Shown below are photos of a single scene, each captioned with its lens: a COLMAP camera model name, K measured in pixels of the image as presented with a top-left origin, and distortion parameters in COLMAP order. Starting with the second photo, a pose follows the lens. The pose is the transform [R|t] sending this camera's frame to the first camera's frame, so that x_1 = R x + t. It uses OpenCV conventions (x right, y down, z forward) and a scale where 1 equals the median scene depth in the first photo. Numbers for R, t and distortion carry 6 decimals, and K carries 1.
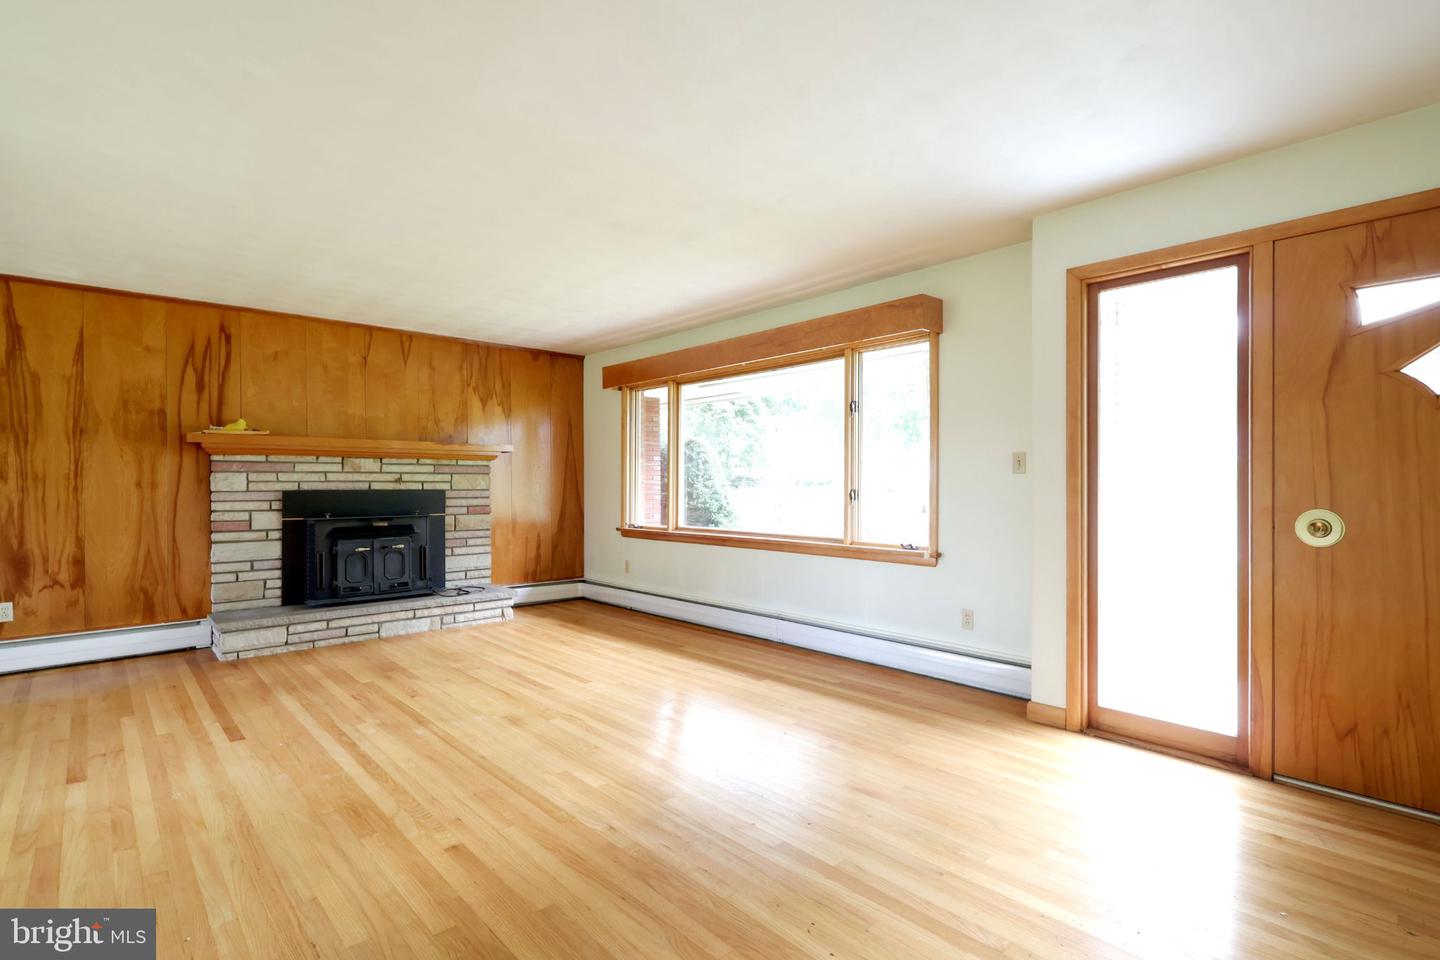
lens RADIAL K [[680.3, 0, 721.5], [0, 680.3, 486.7], [0, 0, 1]] dist [-0.000441, -0.000348]
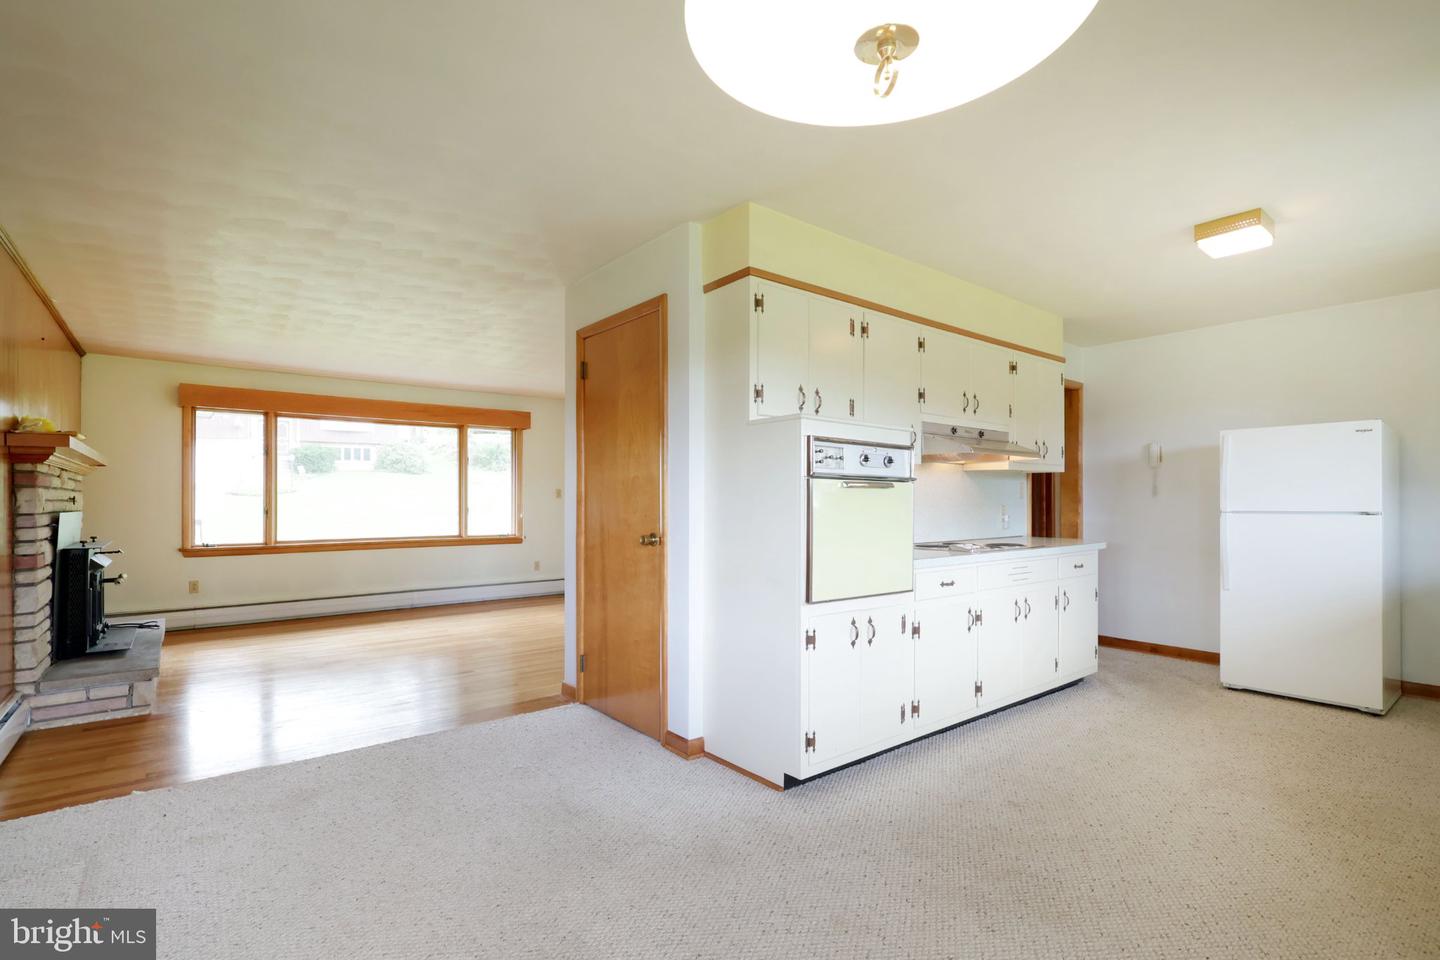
lens RADIAL K [[676.1, 0, 718.7], [0, 676.1, 497.8], [0, 0, 1]] dist [0.002794, 0.000537]
pose [[0.073645, 0.009131, 0.997243, -1.393322], [0.003626, 0.999949, -0.009423, 0.002359], [-0.997278, 0.004310, 0.073609, 0.208594]]
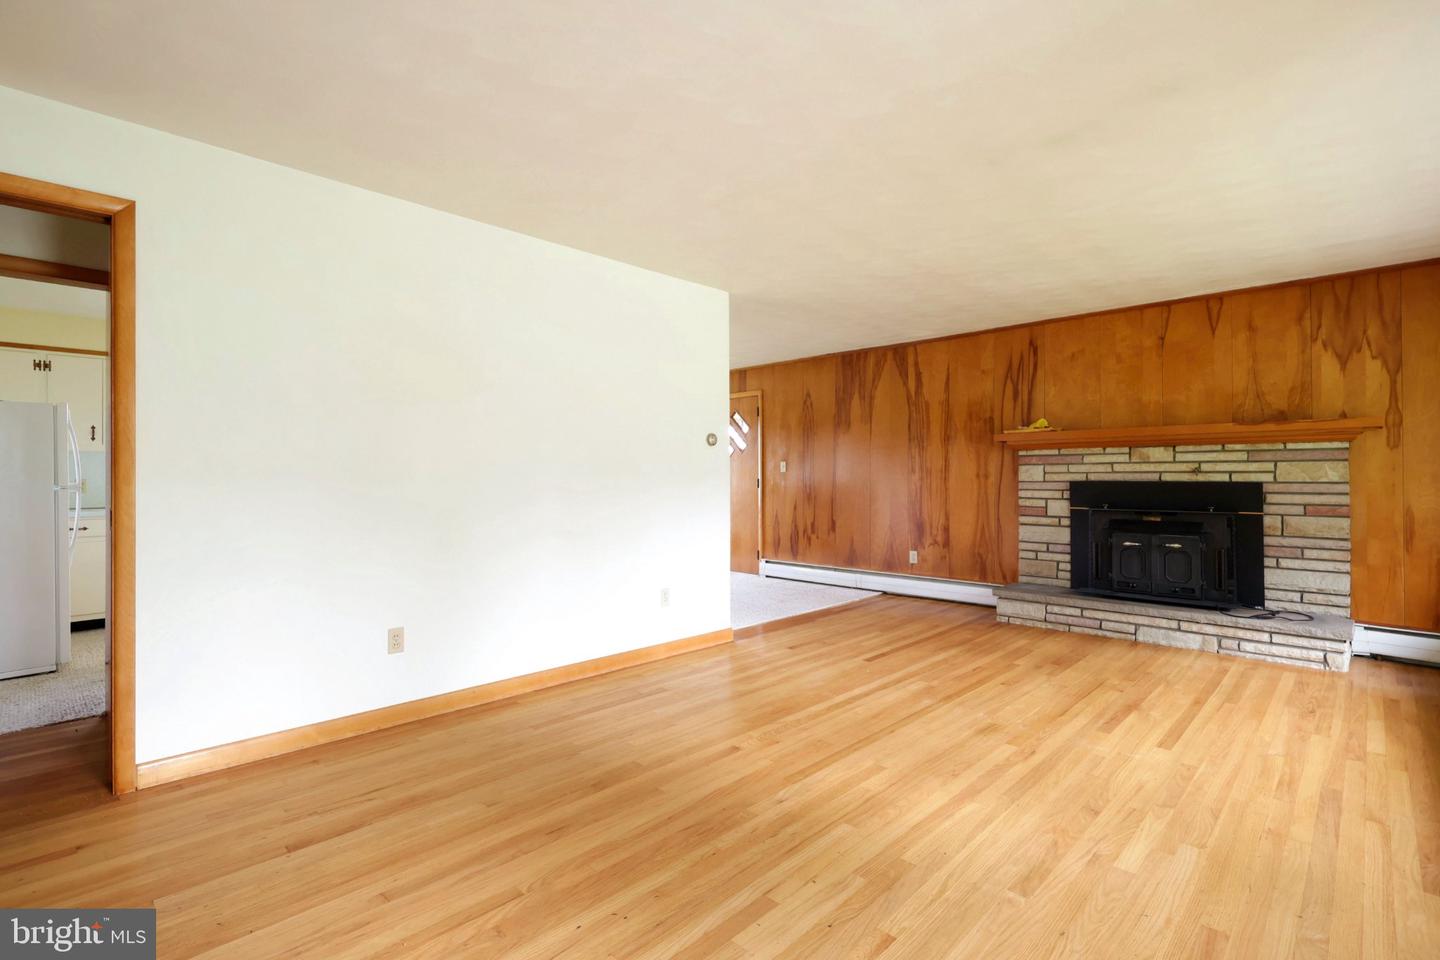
lens RADIAL K [[679.5, 0, 711.2], [0, 679.5, 472.7], [0, 0, 1]] dist [0.002017, 0.000551]
pose [[0.043356, -0.004205, -0.999051, 0.416408], [-0.002950, 0.999986, -0.004337, -0.001267], [0.999055, 0.003136, 0.043343, 0.396303]]
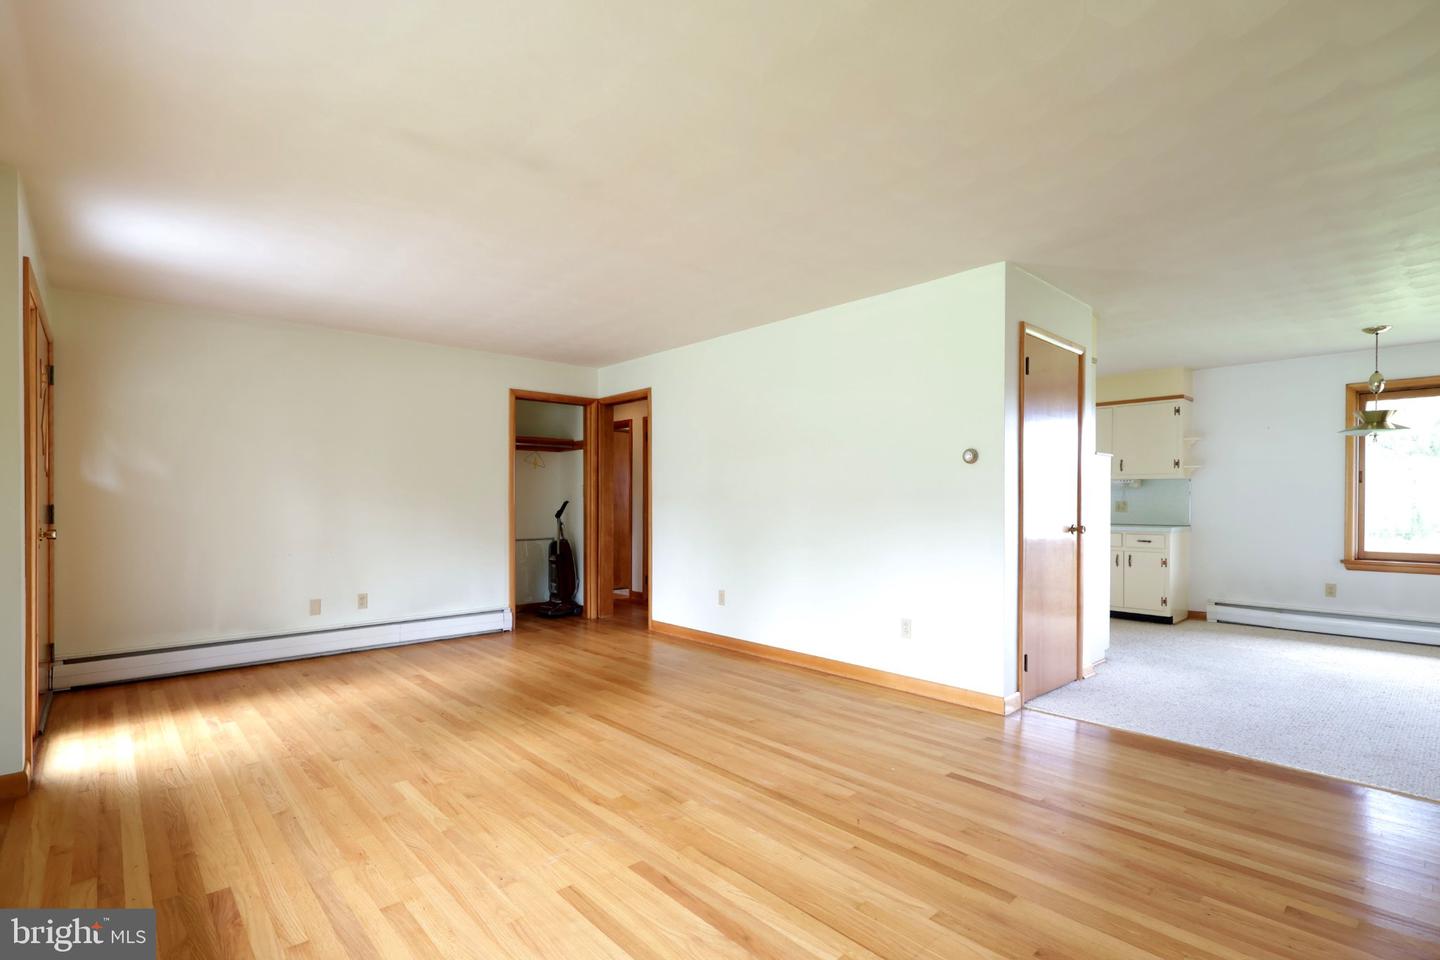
lens RADIAL K [[678.9, 0, 718.9], [0, 678.9, 505.6], [0, 0, 1]] dist [-0.000544, 0.000071]
pose [[-0.999926, 0.000930, 0.012091, -0.257661], [0.001067, 0.999935, 0.011357, -0.004484], [-0.012079, 0.011369, -0.999862, 1.226538]]
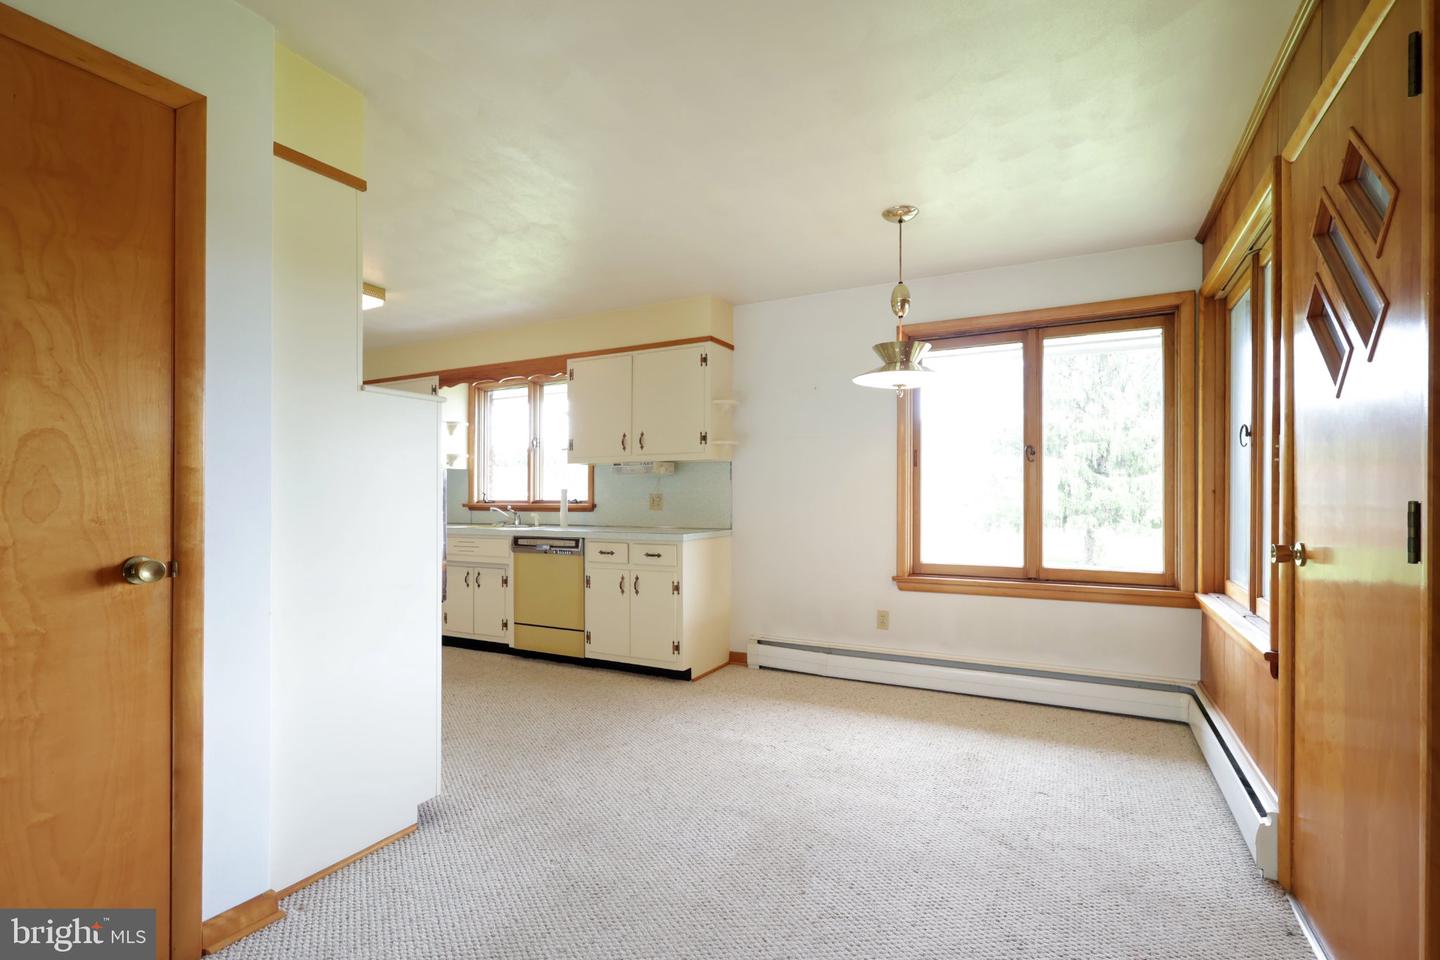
lens RADIAL K [[673.2, 0, 718.4], [0, 673.2, 496.4], [0, 0, 1]] dist [-0.001814, -0.000334]
pose [[-0.945122, 0.005263, -0.326676, -0.875325], [0.003249, 0.999972, 0.006711, 0.000845], [0.326702, 0.005281, -0.945113, 0.723999]]
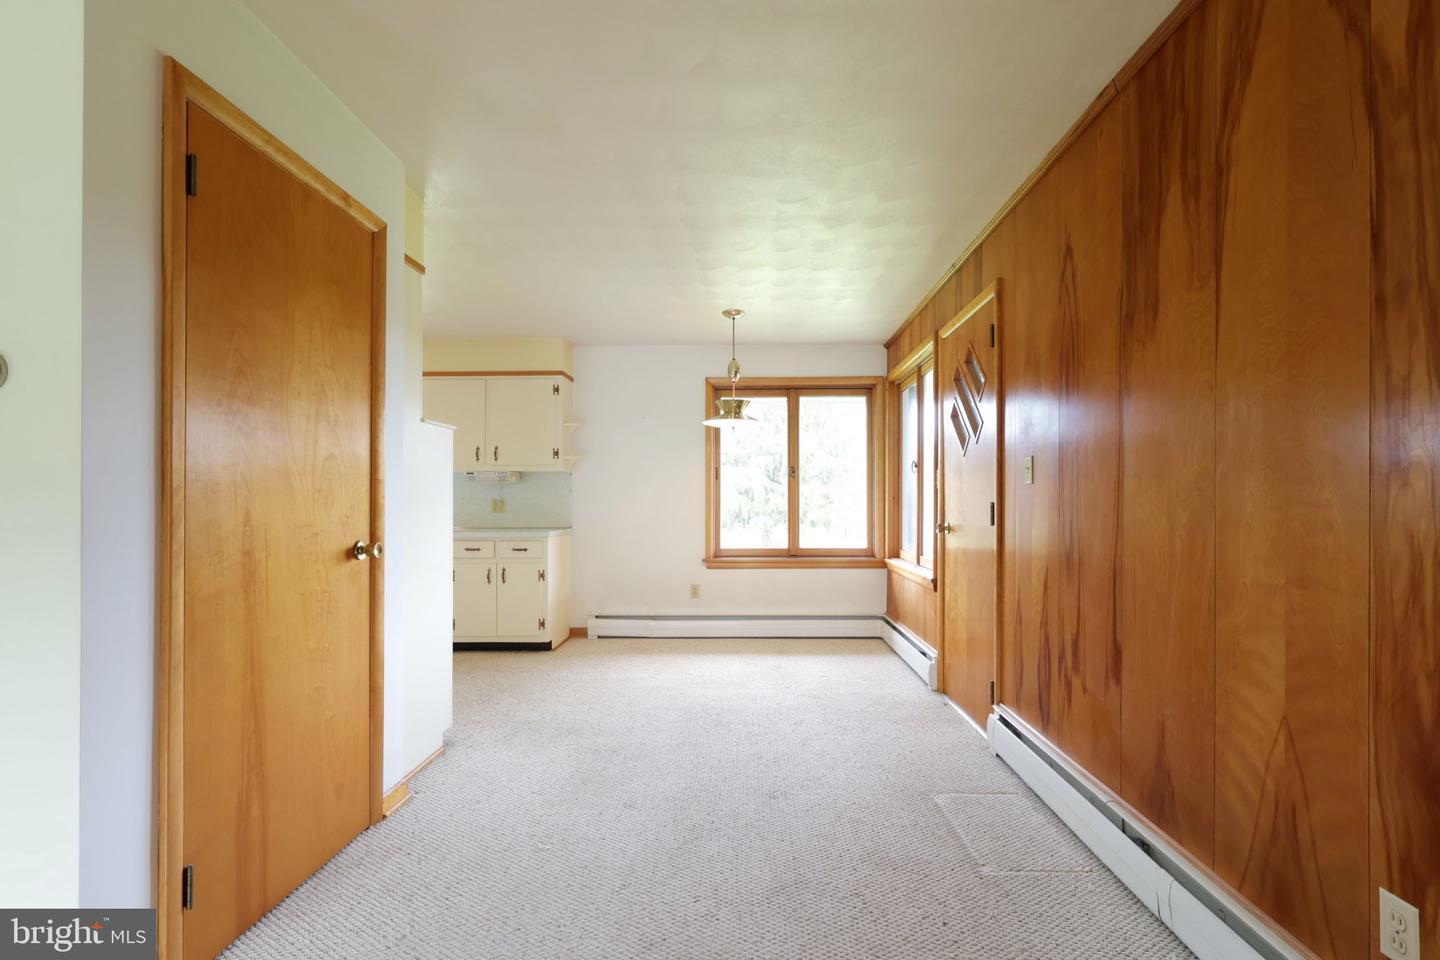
lens RADIAL K [[674.8, 0, 737.9], [0, 674.8, 496.9], [0, 0, 1]] dist [0.000653, 0.000038]
pose [[-0.690550, 0.000778, -0.723284, -0.556457], [0.000767, 1.000000, 0.000344, 0.000134], [0.723284, -0.000317, -0.690550, 0.846750]]
